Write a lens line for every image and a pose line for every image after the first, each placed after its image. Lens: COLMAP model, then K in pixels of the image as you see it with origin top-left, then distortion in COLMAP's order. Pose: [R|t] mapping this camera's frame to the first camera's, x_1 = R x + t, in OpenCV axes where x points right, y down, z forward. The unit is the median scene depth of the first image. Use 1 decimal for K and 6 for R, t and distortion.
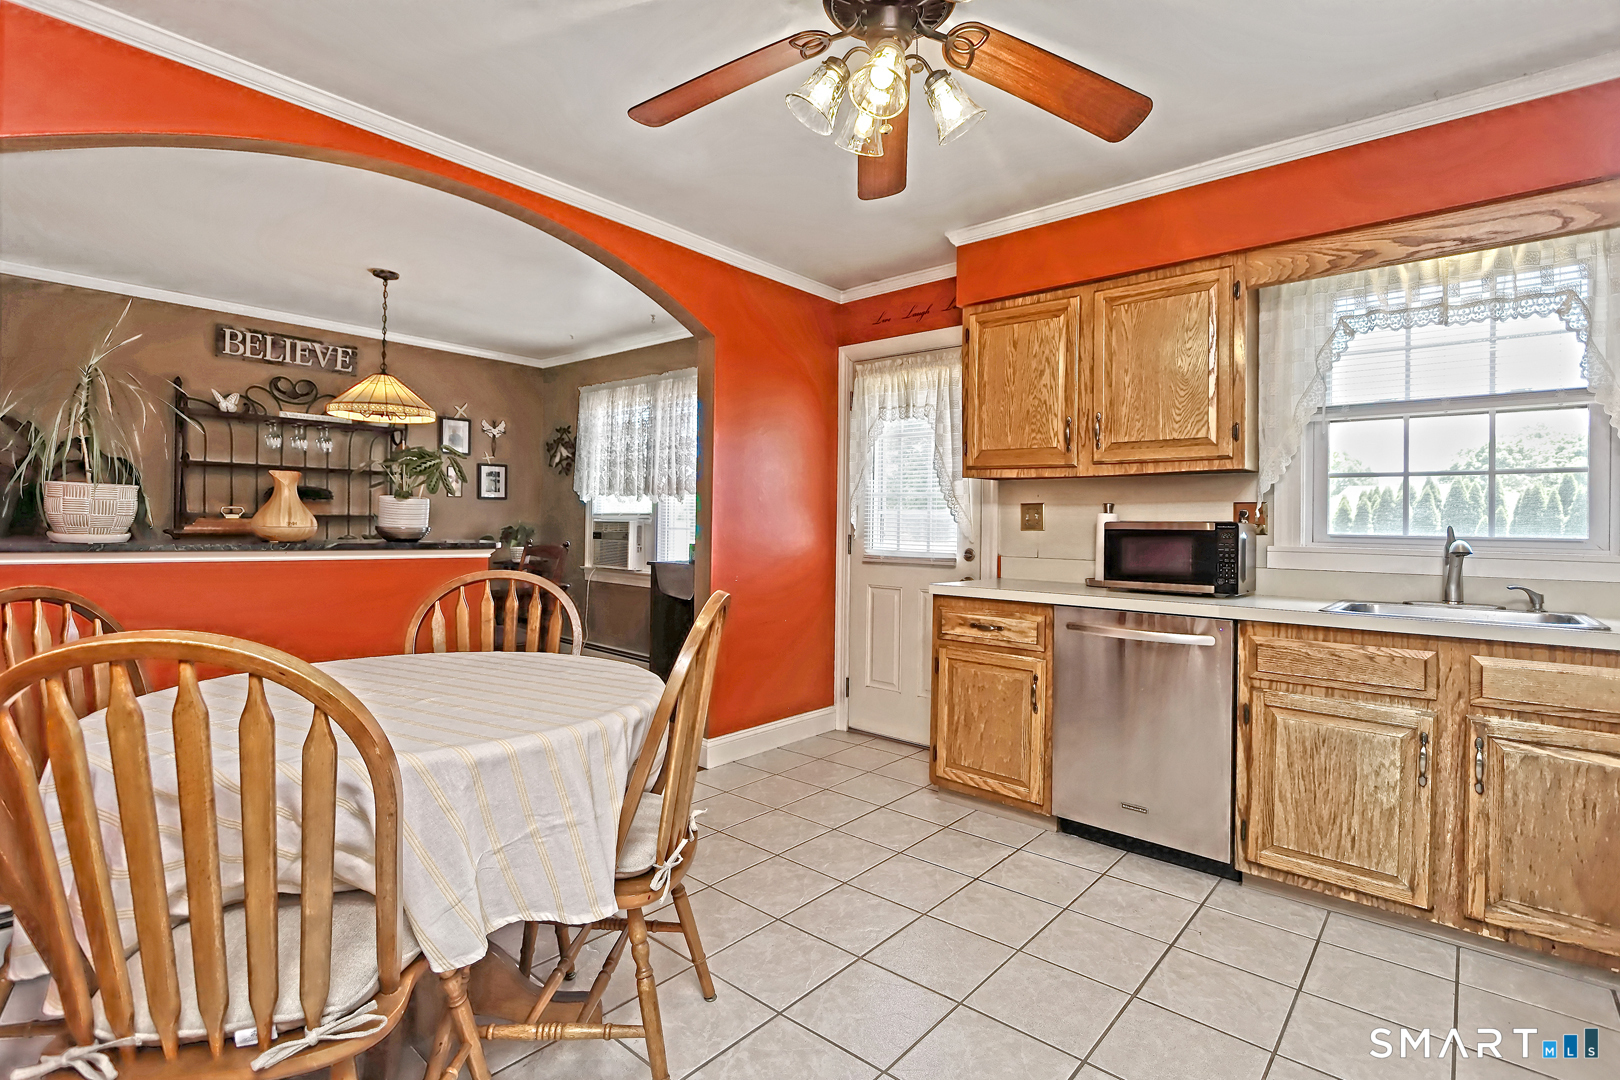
lens RADIAL K [[762.6, 0, 809.2], [0, 762.6, 524.9], [0, 0, 1]] dist [-0.008935, 0.000303]
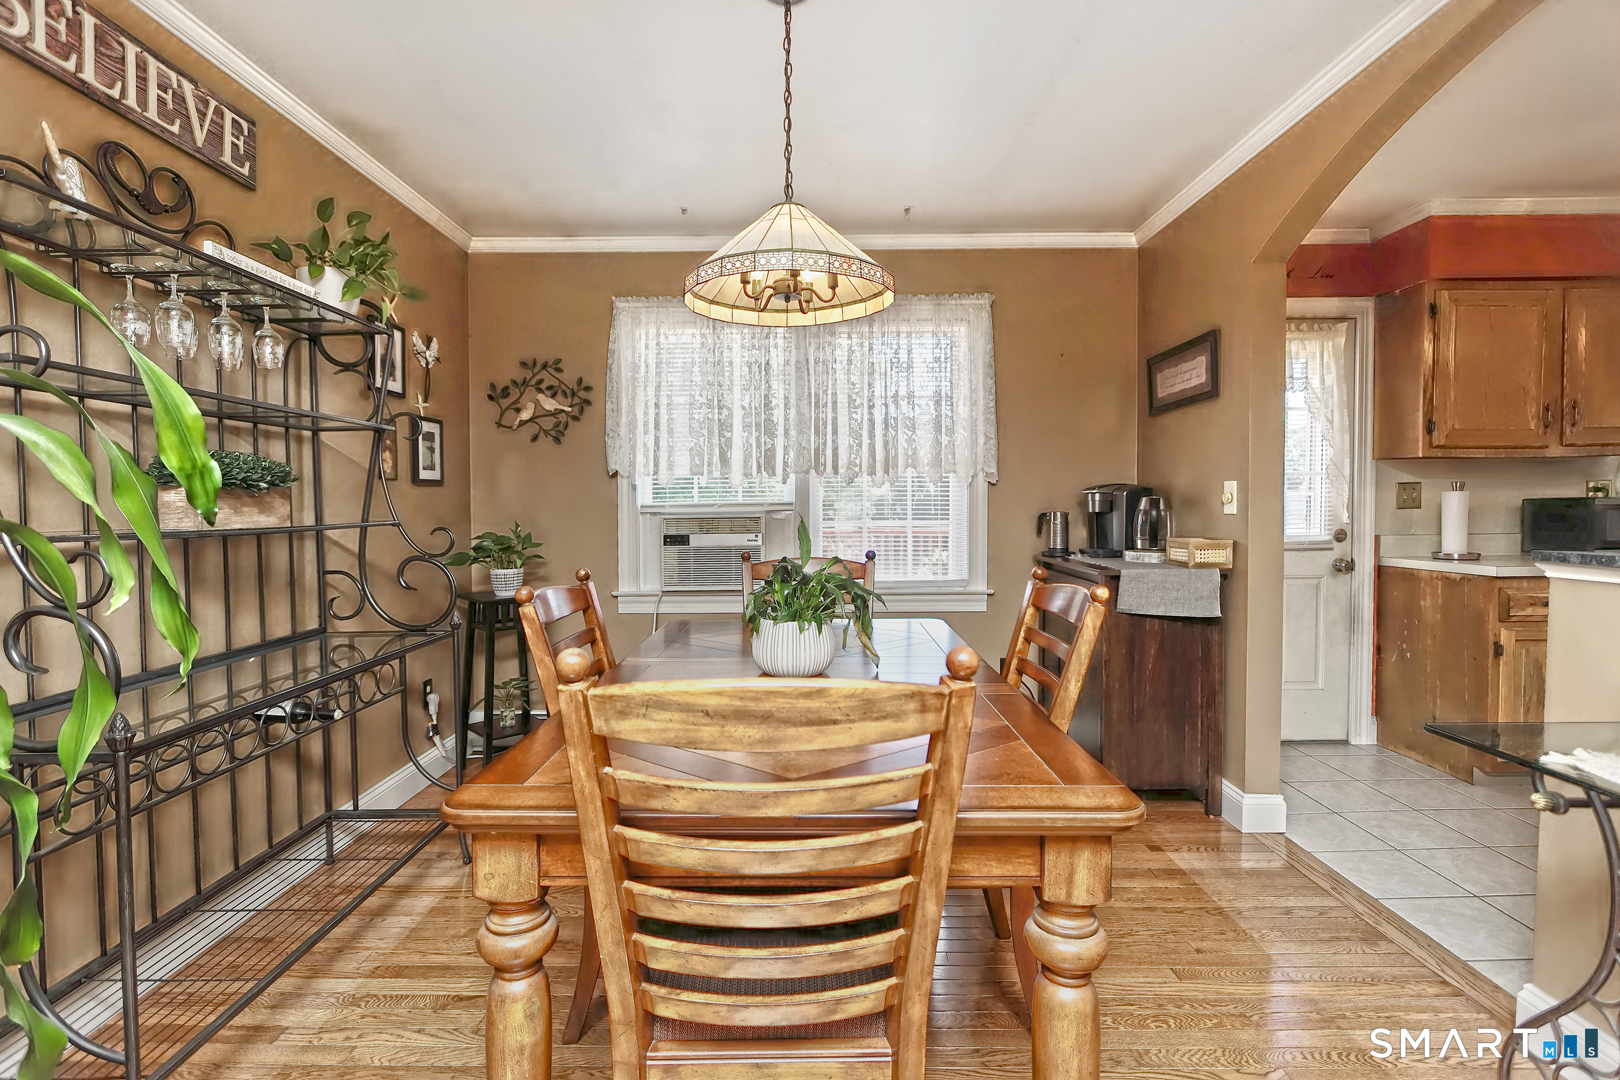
lens RADIAL K [[762.6, 0, 791.8], [0, 762.6, 532.8], [0, 0, 1]] dist [-0.008935, 0.000303]
pose [[0.760804, -0.048169, 0.647192, -1.128936], [0.026491, 0.998716, 0.043191, -0.029956], [-0.648441, -0.015715, 0.761103, 0.845545]]
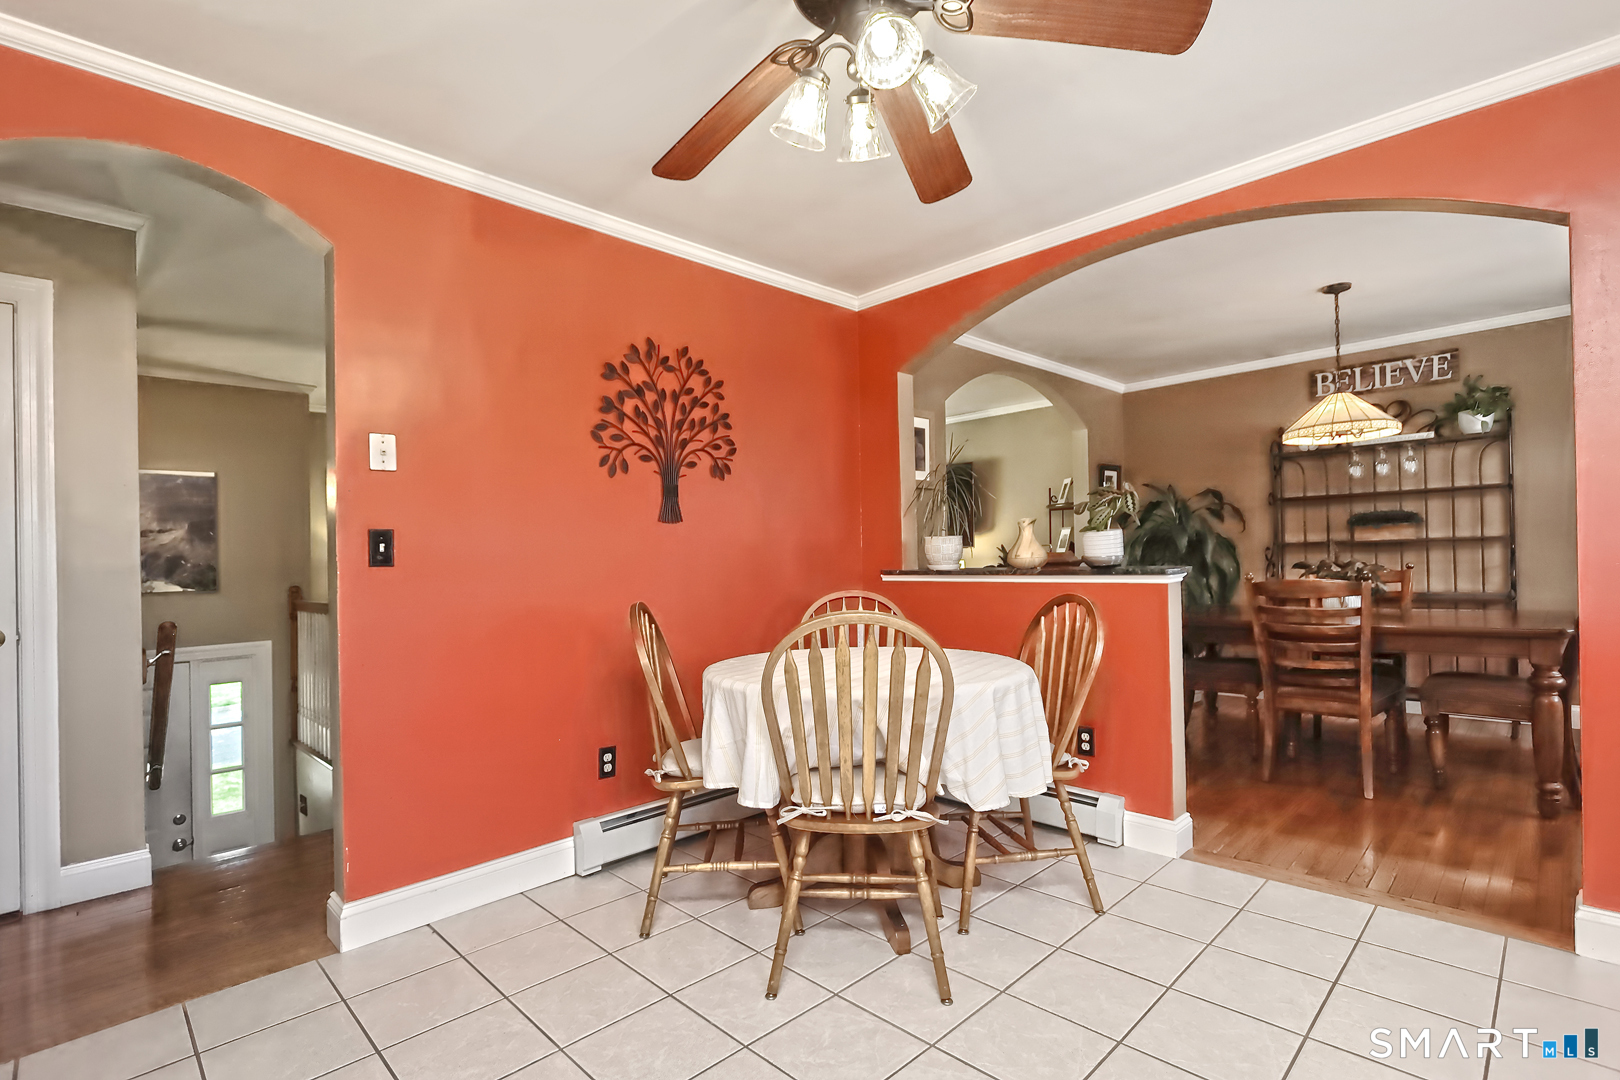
lens RADIAL K [[762.6, 0, 816.7], [0, 762.6, 545.5], [0, 0, 1]] dist [-0.008935, 0.000303]
pose [[-0.069919, -0.032030, -0.997038, 0.569753], [0.023231, 0.999161, -0.033727, 0.013839], [0.997282, -0.025520, -0.069116, 0.540588]]
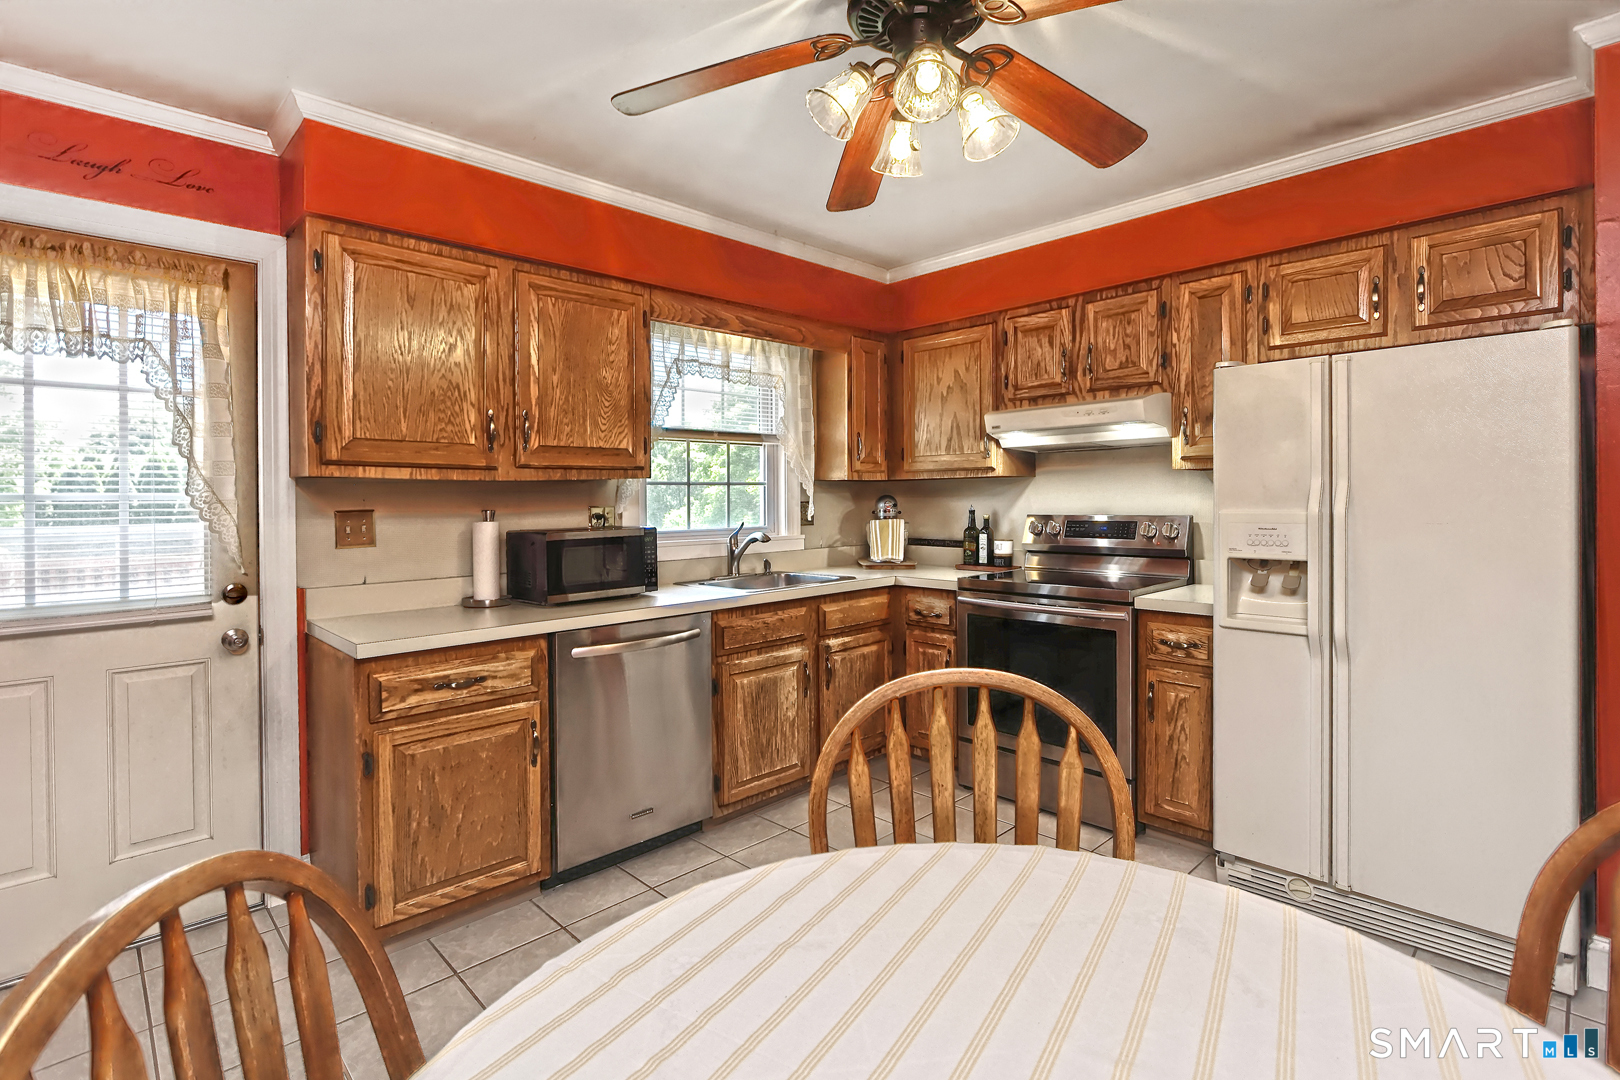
lens RADIAL K [[762.6, 0, 859.3], [0, 762.6, 512.6], [0, 0, 1]] dist [-0.008935, 0.000303]
pose [[0.051664, -0.036679, 0.997991, -0.457160], [0.016655, 0.999218, 0.035862, -0.050096], [-0.998526, 0.014769, 0.052235, 0.533400]]
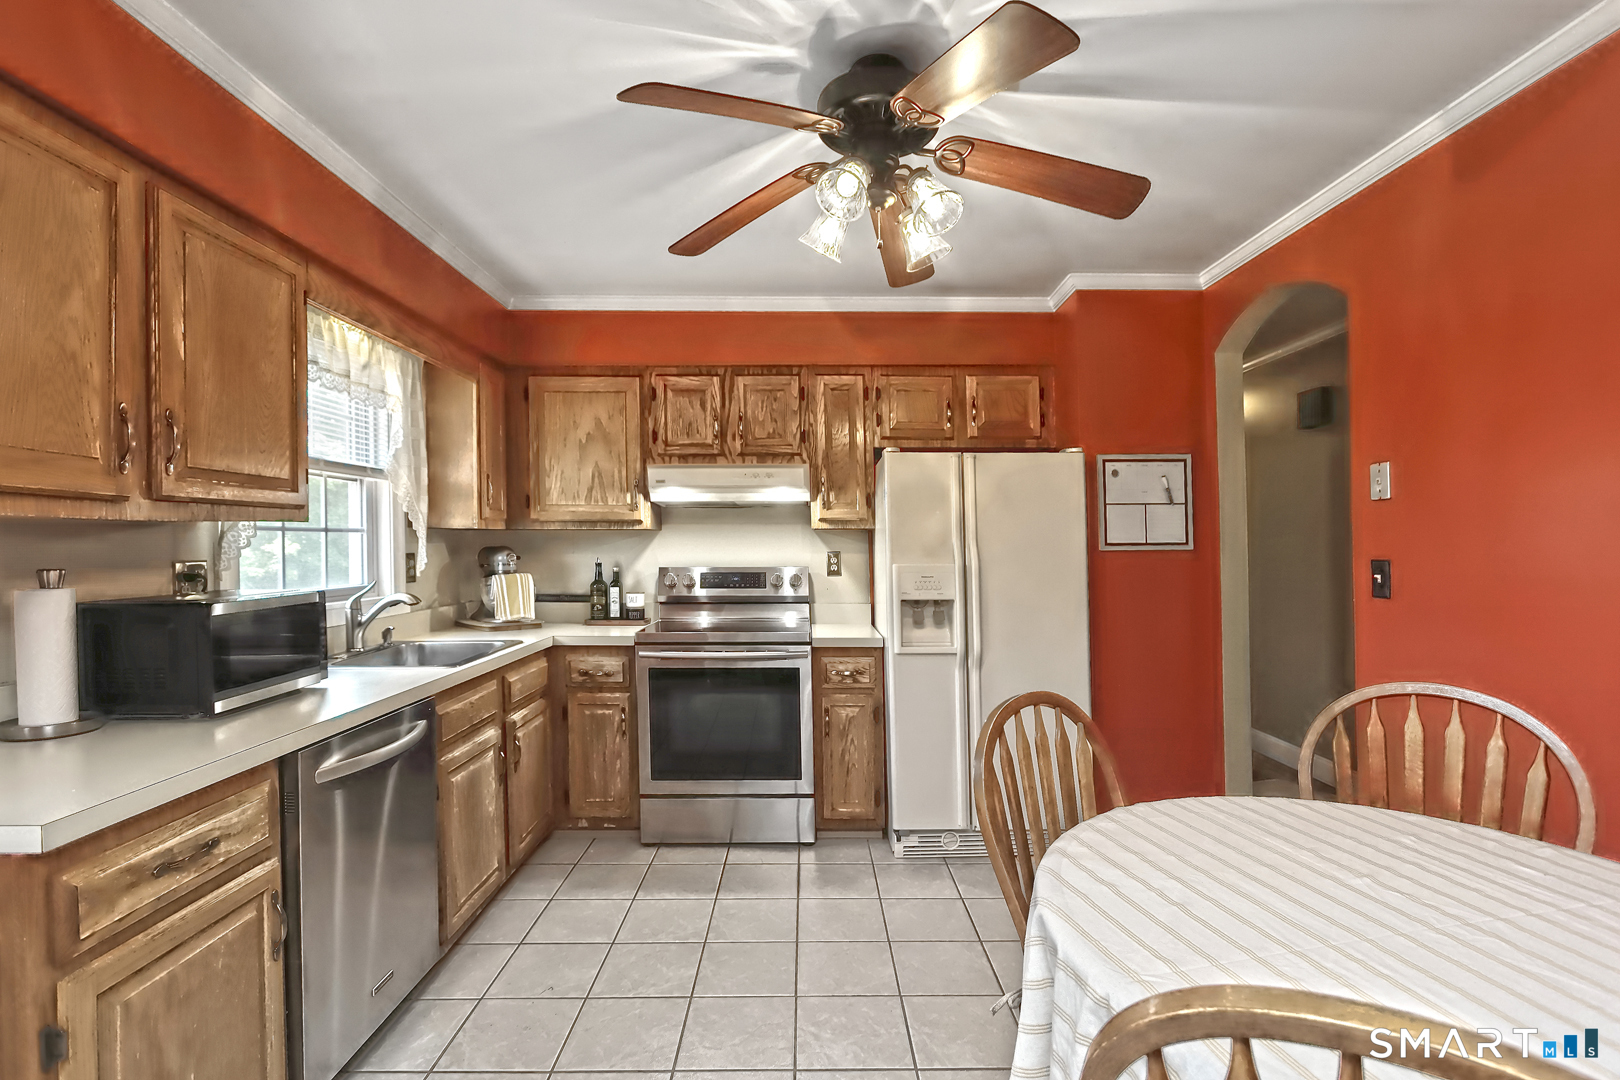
lens RADIAL K [[762.6, 0, 811.5], [0, 762.6, 547.3], [0, 0, 1]] dist [-0.008935, 0.000303]
pose [[-0.673289, -0.022006, 0.739051, -0.325489], [-0.009800, 0.999735, 0.020841, -0.059323], [-0.739314, 0.006789, -0.673326, 0.966140]]
